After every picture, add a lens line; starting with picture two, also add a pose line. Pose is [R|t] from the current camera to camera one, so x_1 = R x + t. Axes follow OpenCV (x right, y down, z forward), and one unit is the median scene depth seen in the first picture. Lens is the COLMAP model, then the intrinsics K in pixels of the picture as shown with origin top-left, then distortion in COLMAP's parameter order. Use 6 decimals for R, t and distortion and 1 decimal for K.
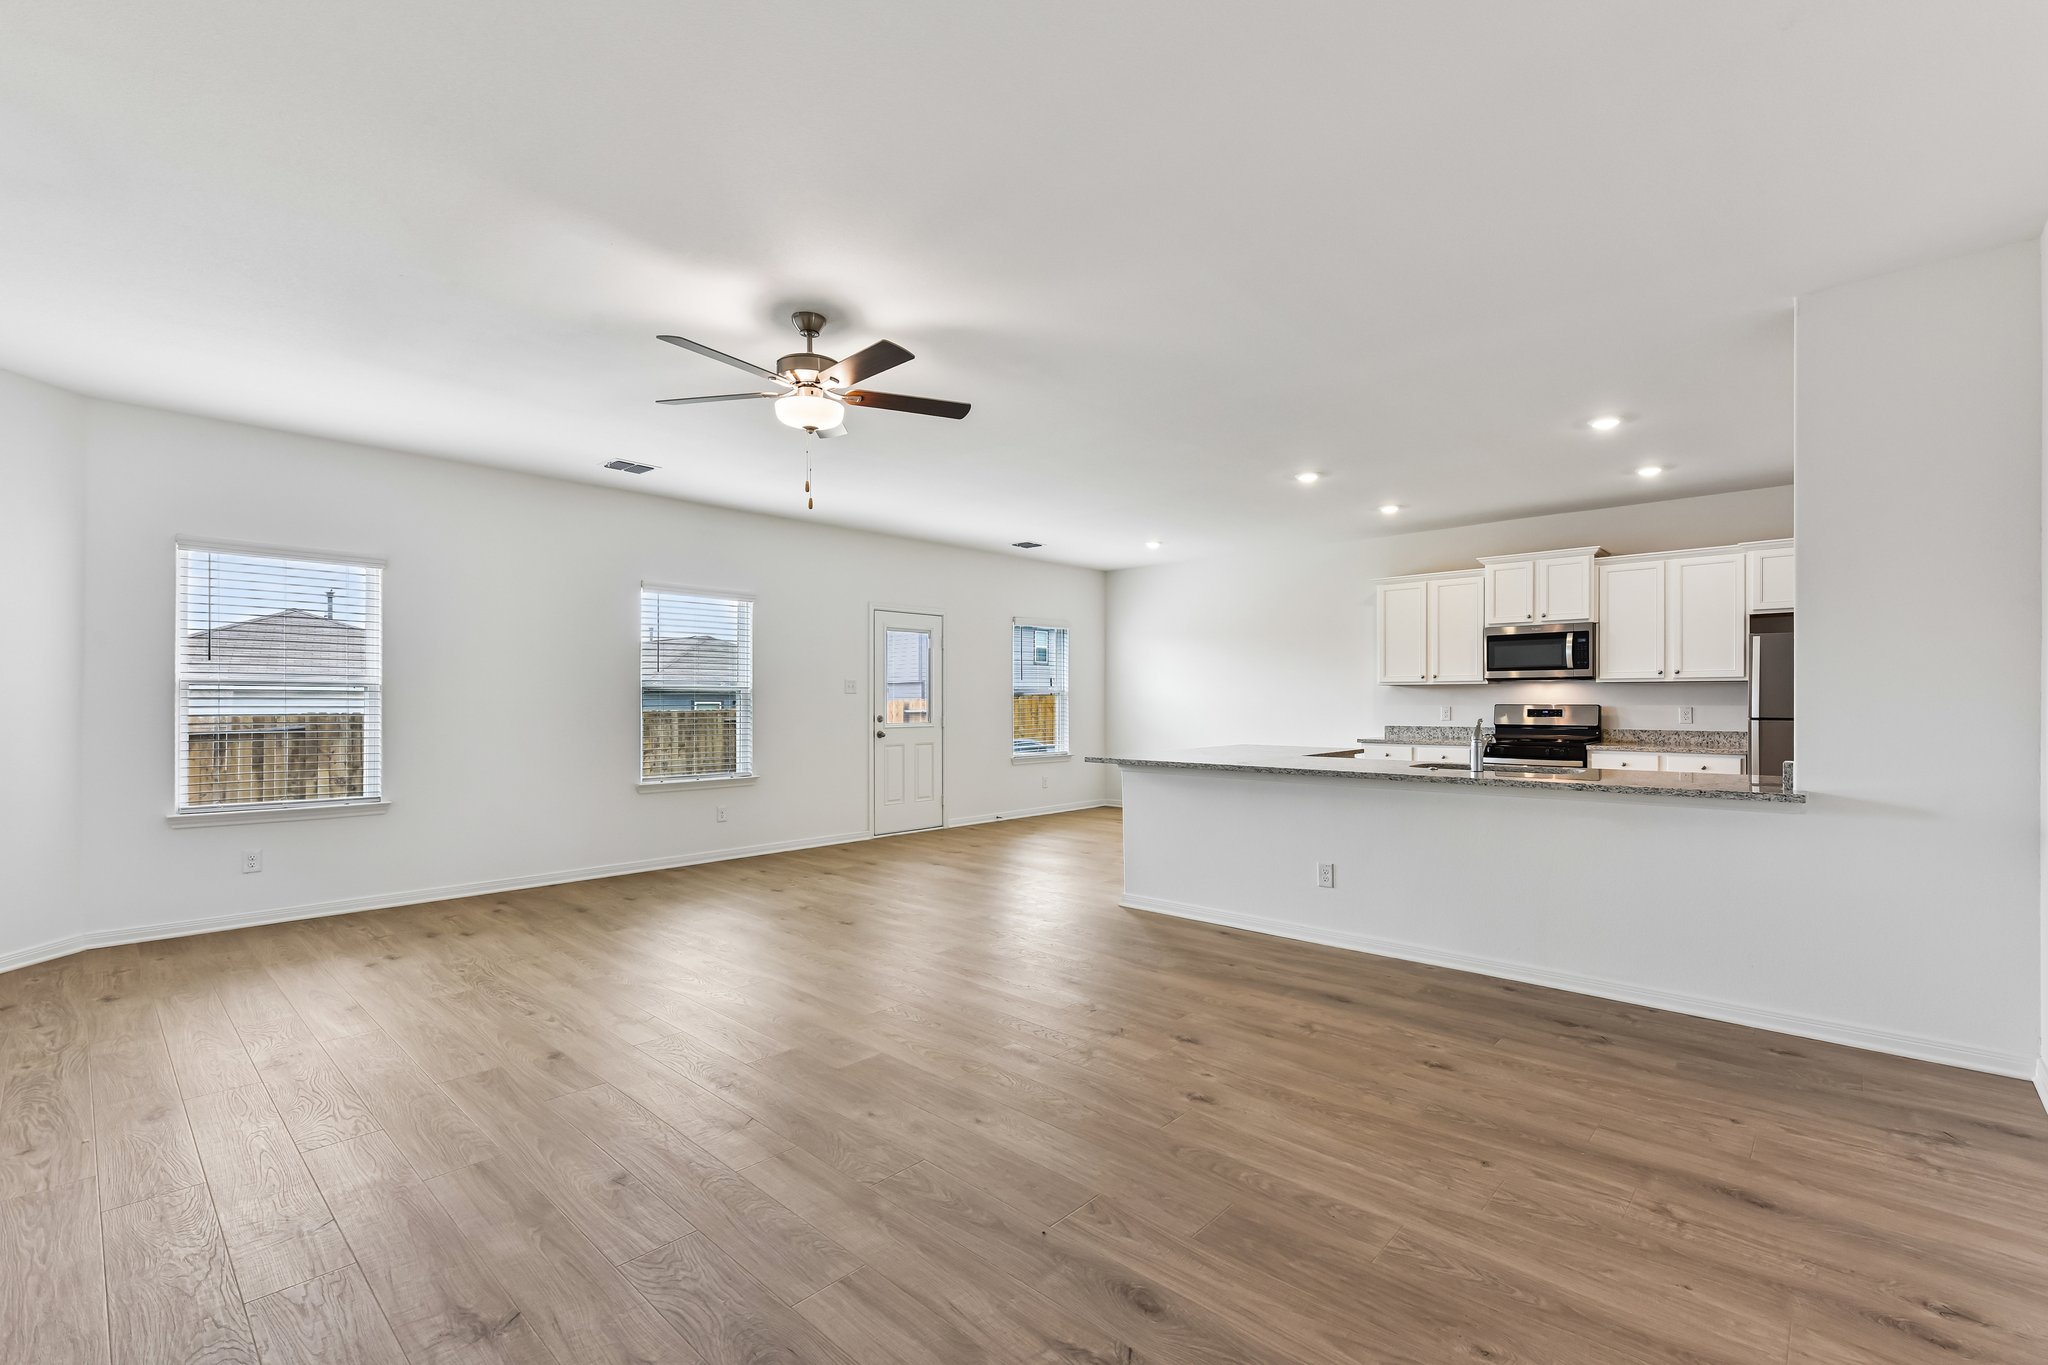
lens RADIAL K [[864.9, 0, 1016.2], [0, 864.9, 695.1], [0, 0, 1]] dist [0.001217, 0.000010]
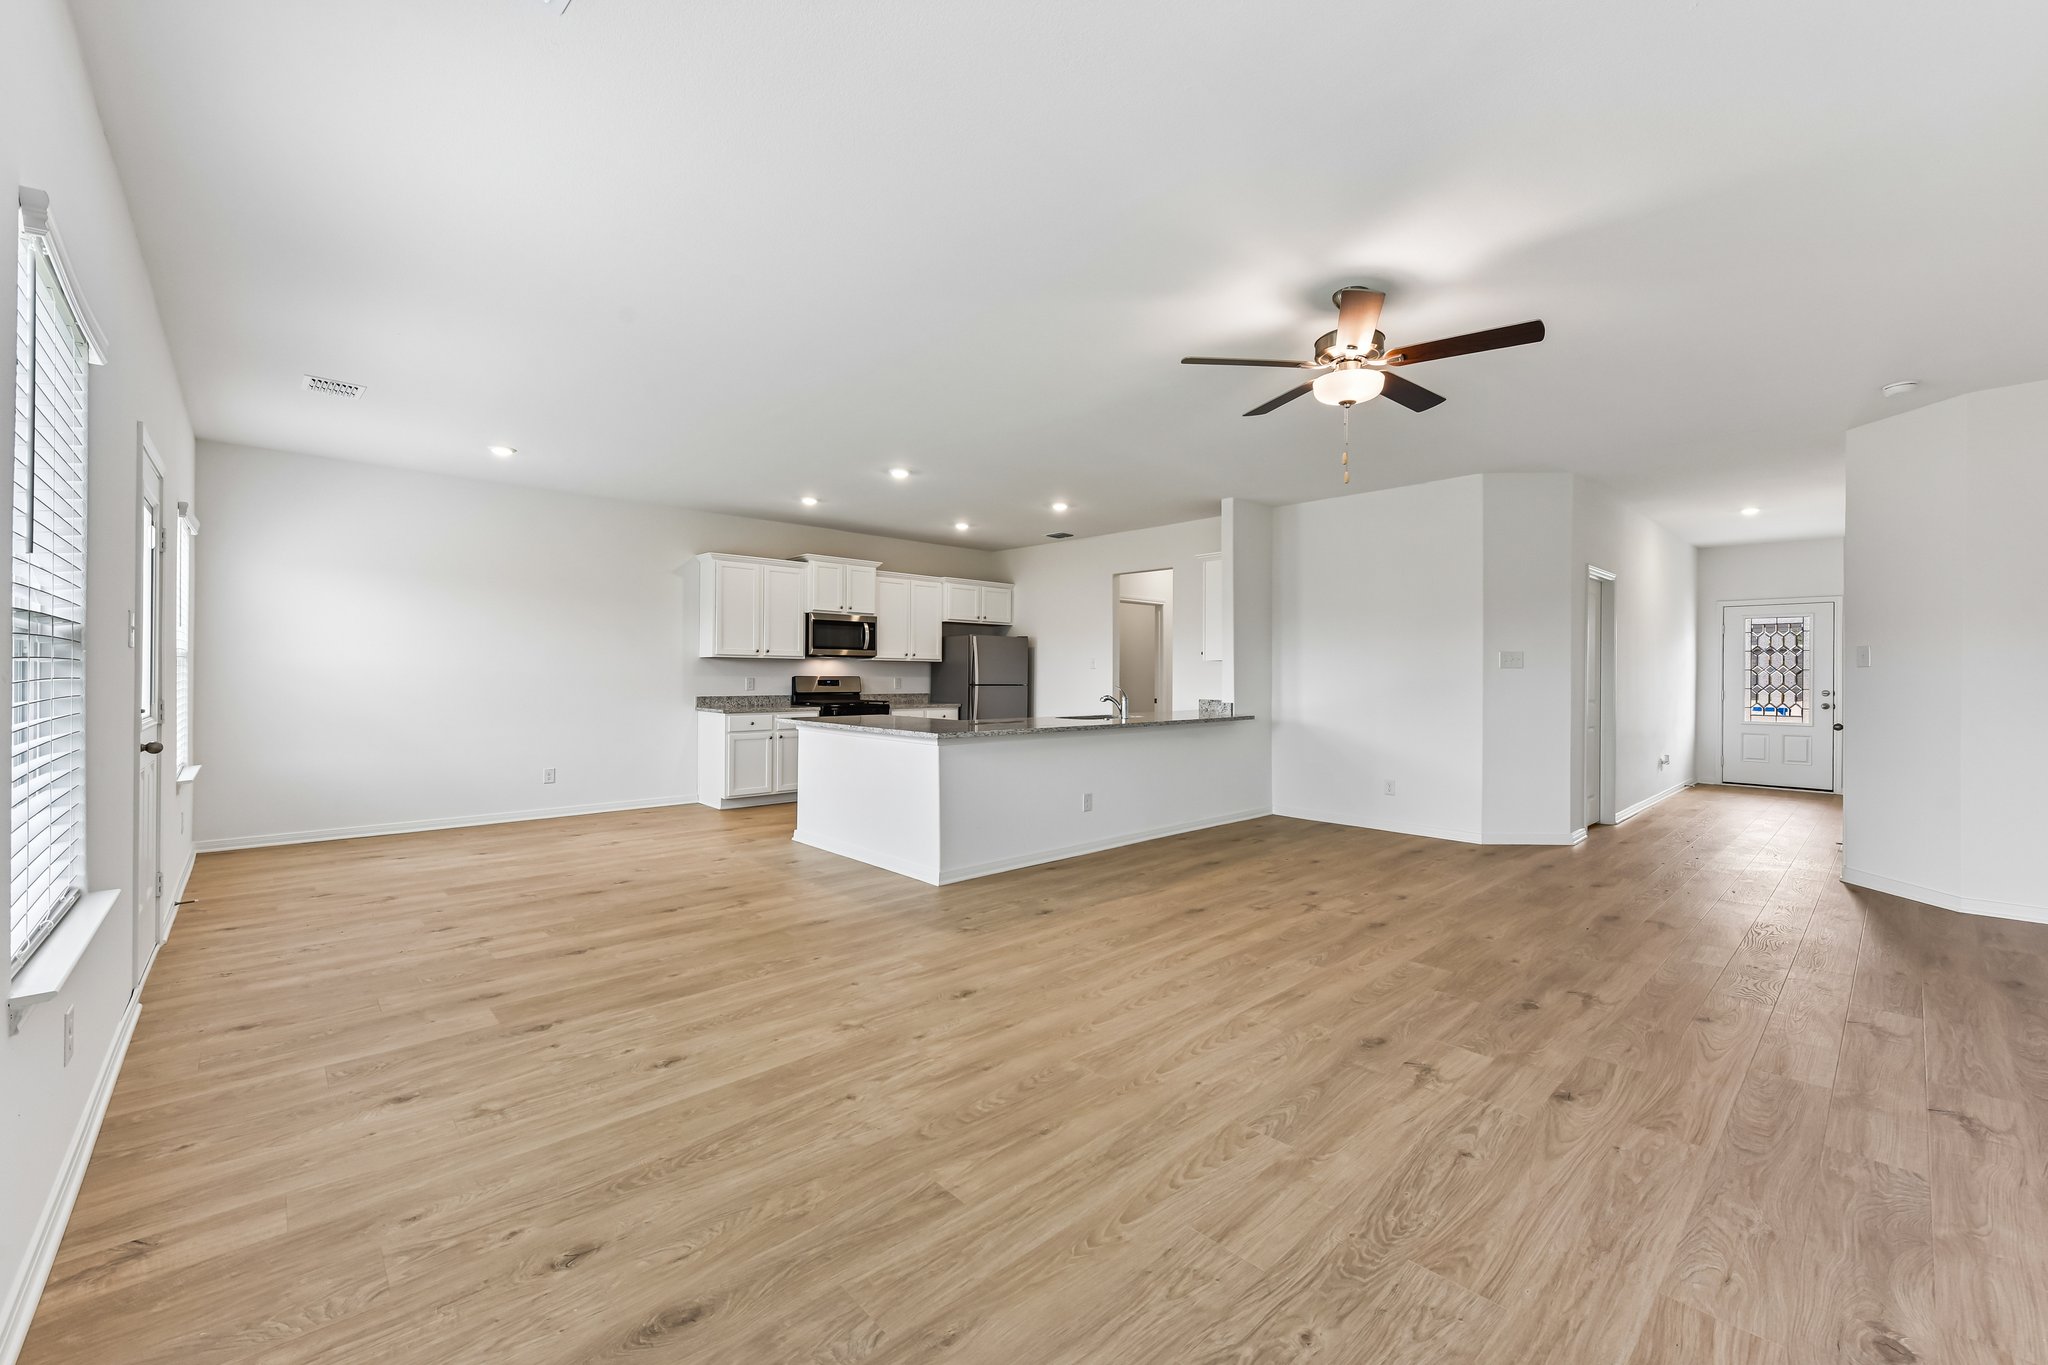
lens RADIAL K [[816.6, 0, 1030.8], [0, 816.6, 679.7], [0, 0, 1]] dist [0.001429, 0.000043]
pose [[0.079569, -0.003601, 0.996823, -0.604810], [-0.014023, 0.999890, 0.004731, 0.006591], [-0.996731, -0.014355, 0.079510, 0.646580]]
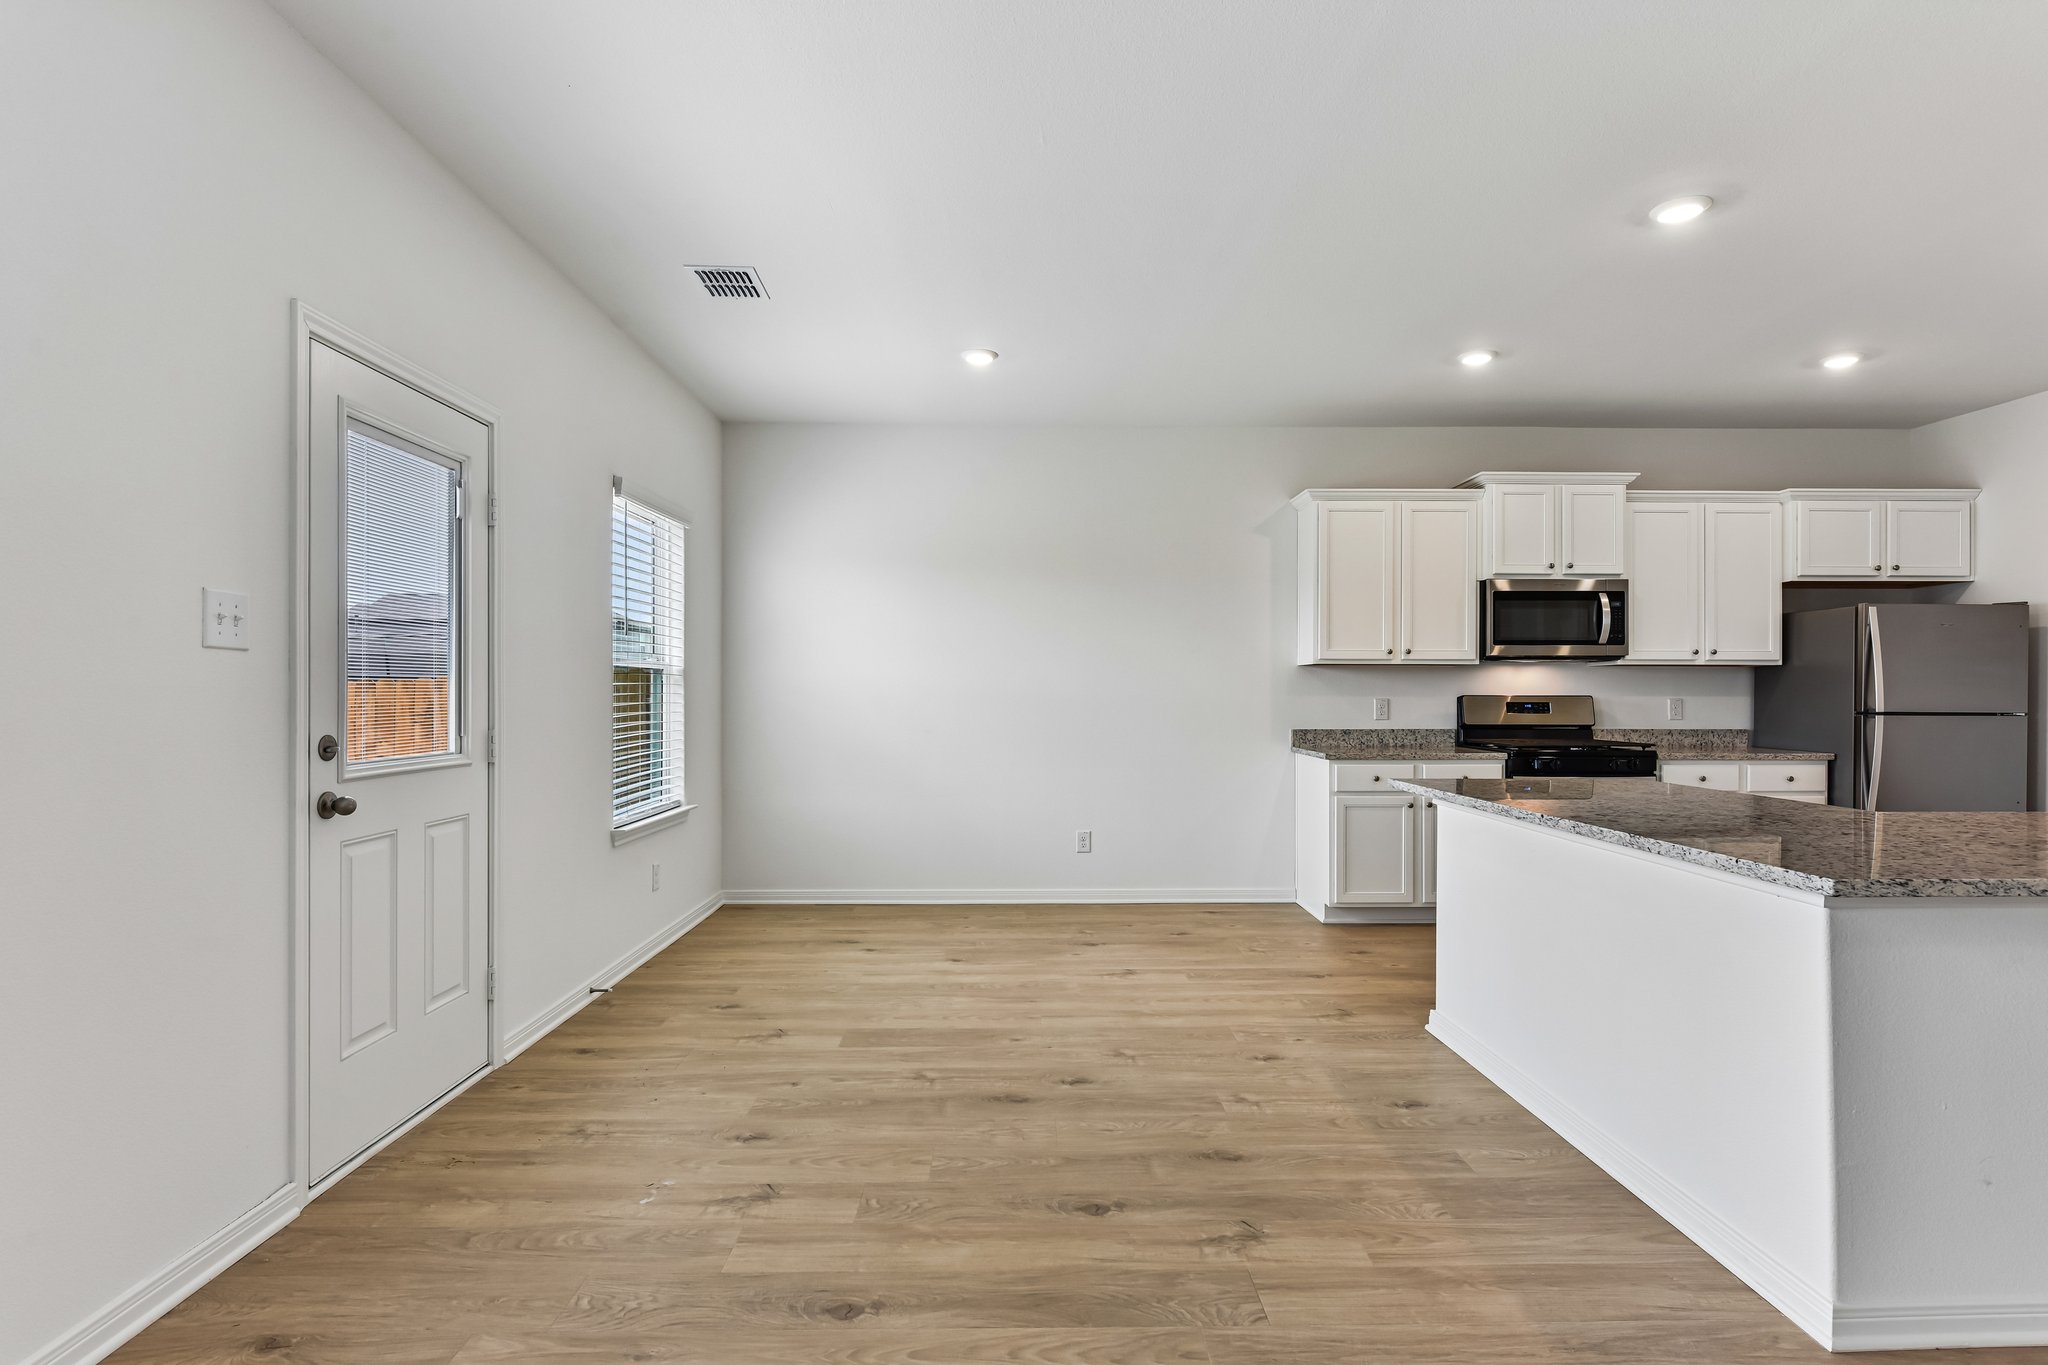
lens RADIAL K [[1005.6, 0, 1035.8], [0, 1005.6, 691.4], [0, 0, 1]] dist [-0.000877, -0.000629]
pose [[0.722786, 0.003328, 0.691064, -0.252401], [-0.007755, 0.999964, 0.003296, 0.008614], [-0.691028, -0.007742, 0.722786, 0.733693]]
